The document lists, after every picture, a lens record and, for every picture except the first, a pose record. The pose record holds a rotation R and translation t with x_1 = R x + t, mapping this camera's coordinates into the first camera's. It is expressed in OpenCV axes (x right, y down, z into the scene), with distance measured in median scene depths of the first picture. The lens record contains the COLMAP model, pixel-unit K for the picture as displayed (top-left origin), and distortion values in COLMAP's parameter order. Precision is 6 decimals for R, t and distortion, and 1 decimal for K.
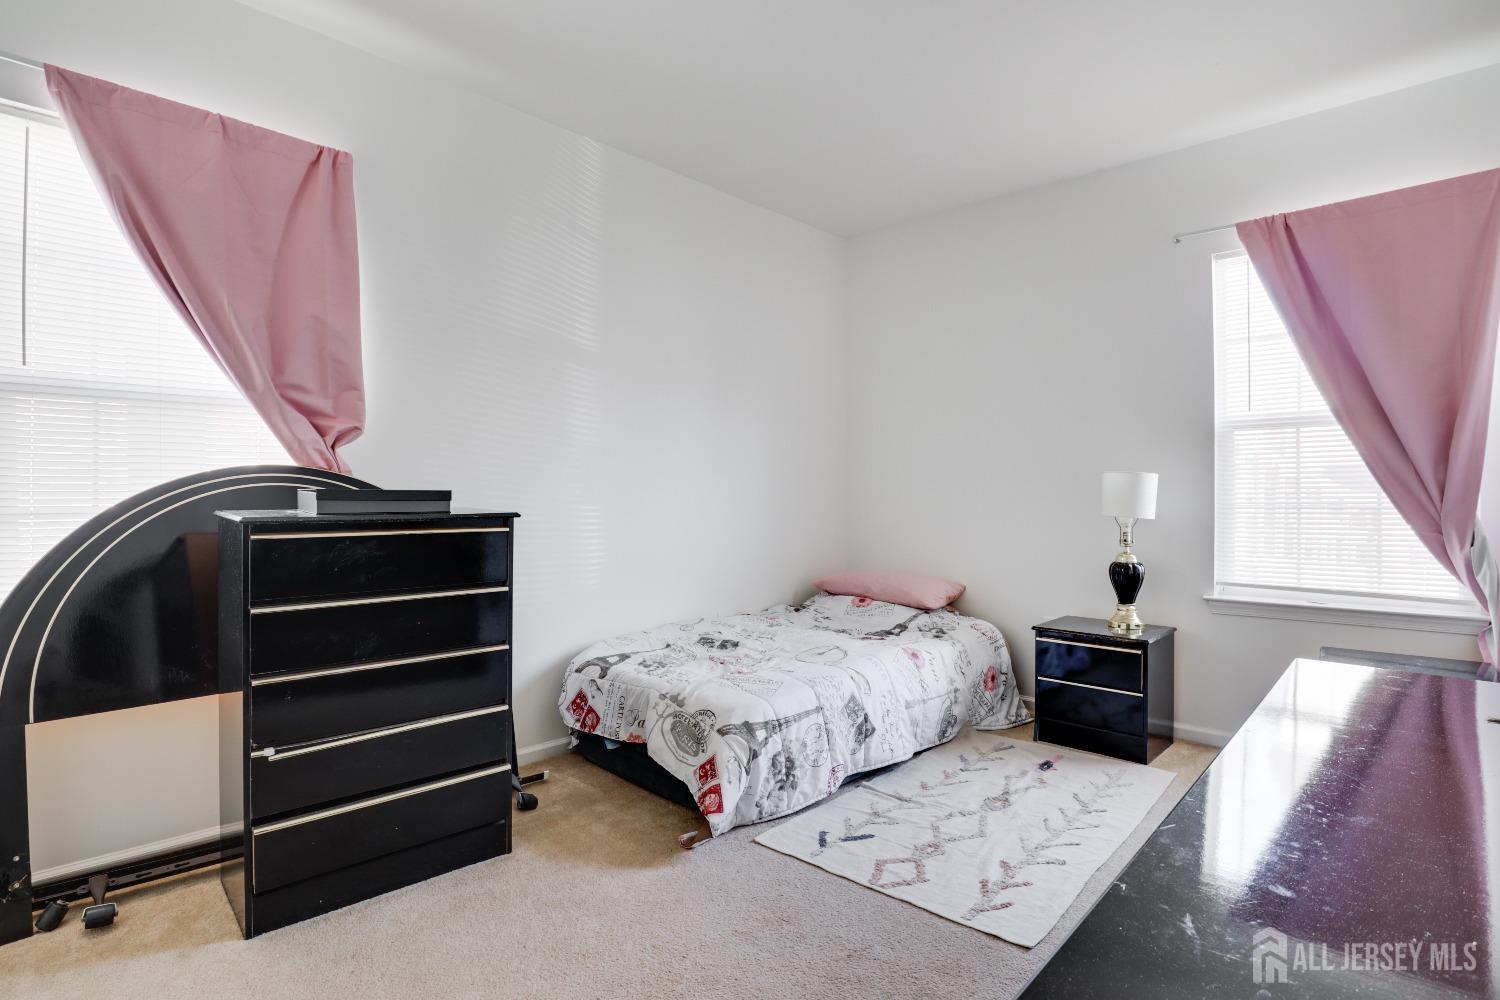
lens RADIAL K [[761.6, 0, 750.0], [0, 761.6, 500.0], [0, 0, 1]] dist [-0.045683, 0.000107]
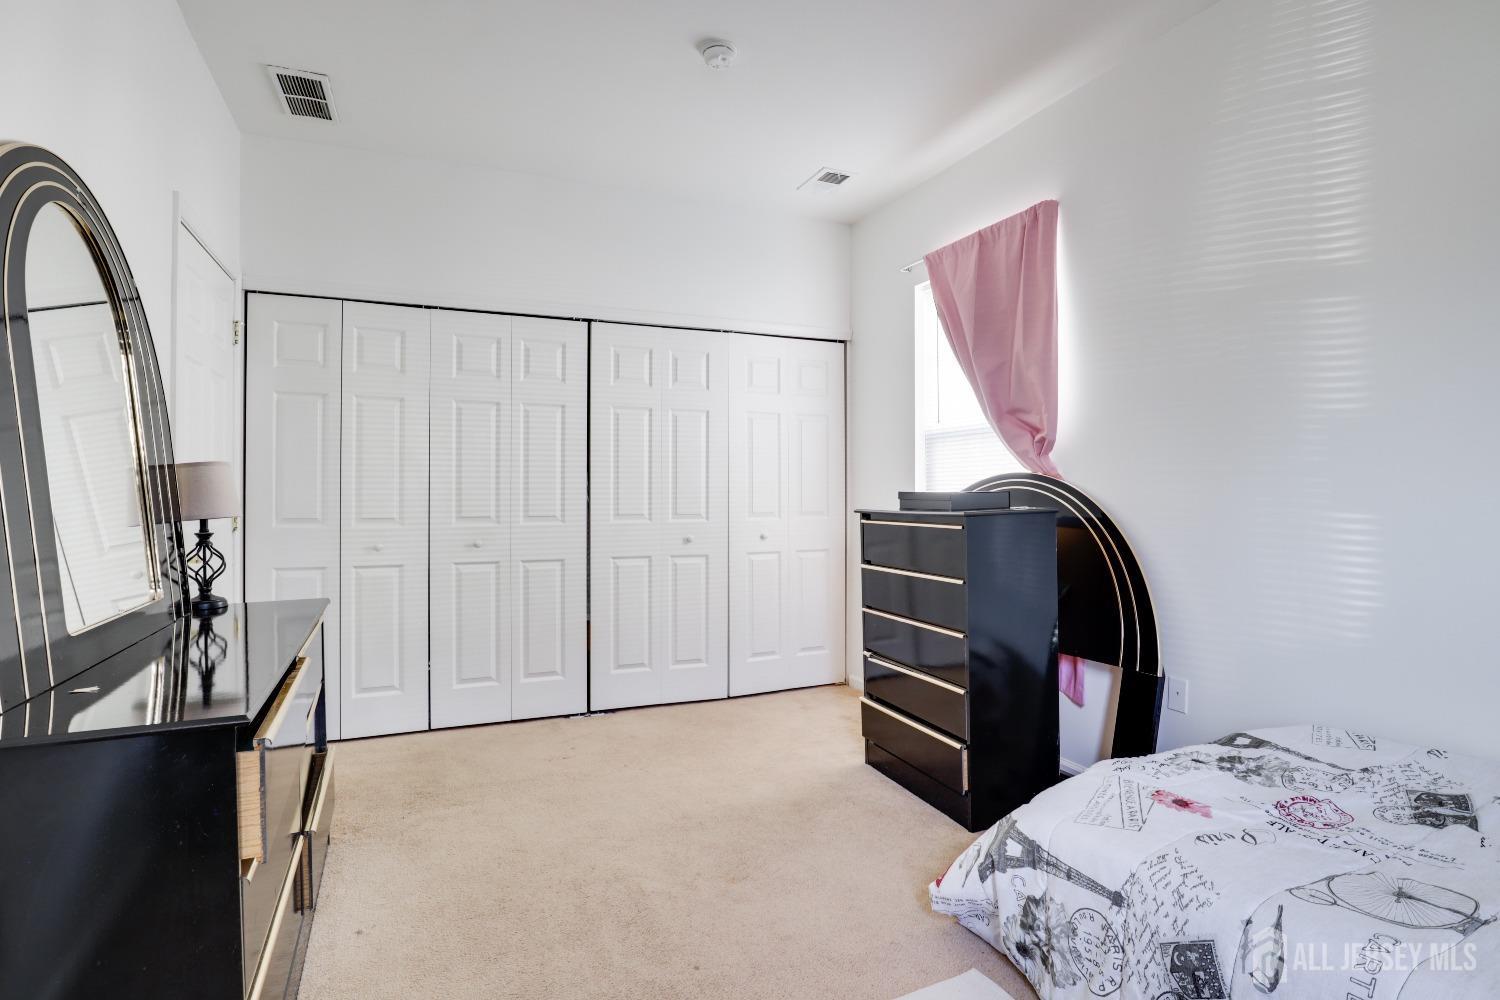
lens RADIAL K [[761.6, 0, 750.0], [0, 761.6, 500.0], [0, 0, 1]] dist [-0.045683, 0.000107]
pose [[-0.391225, 0.006203, -0.920274, 0.690653], [-0.003228, 0.999962, 0.008112, -0.007720], [0.920289, 0.006144, -0.391191, 0.995717]]
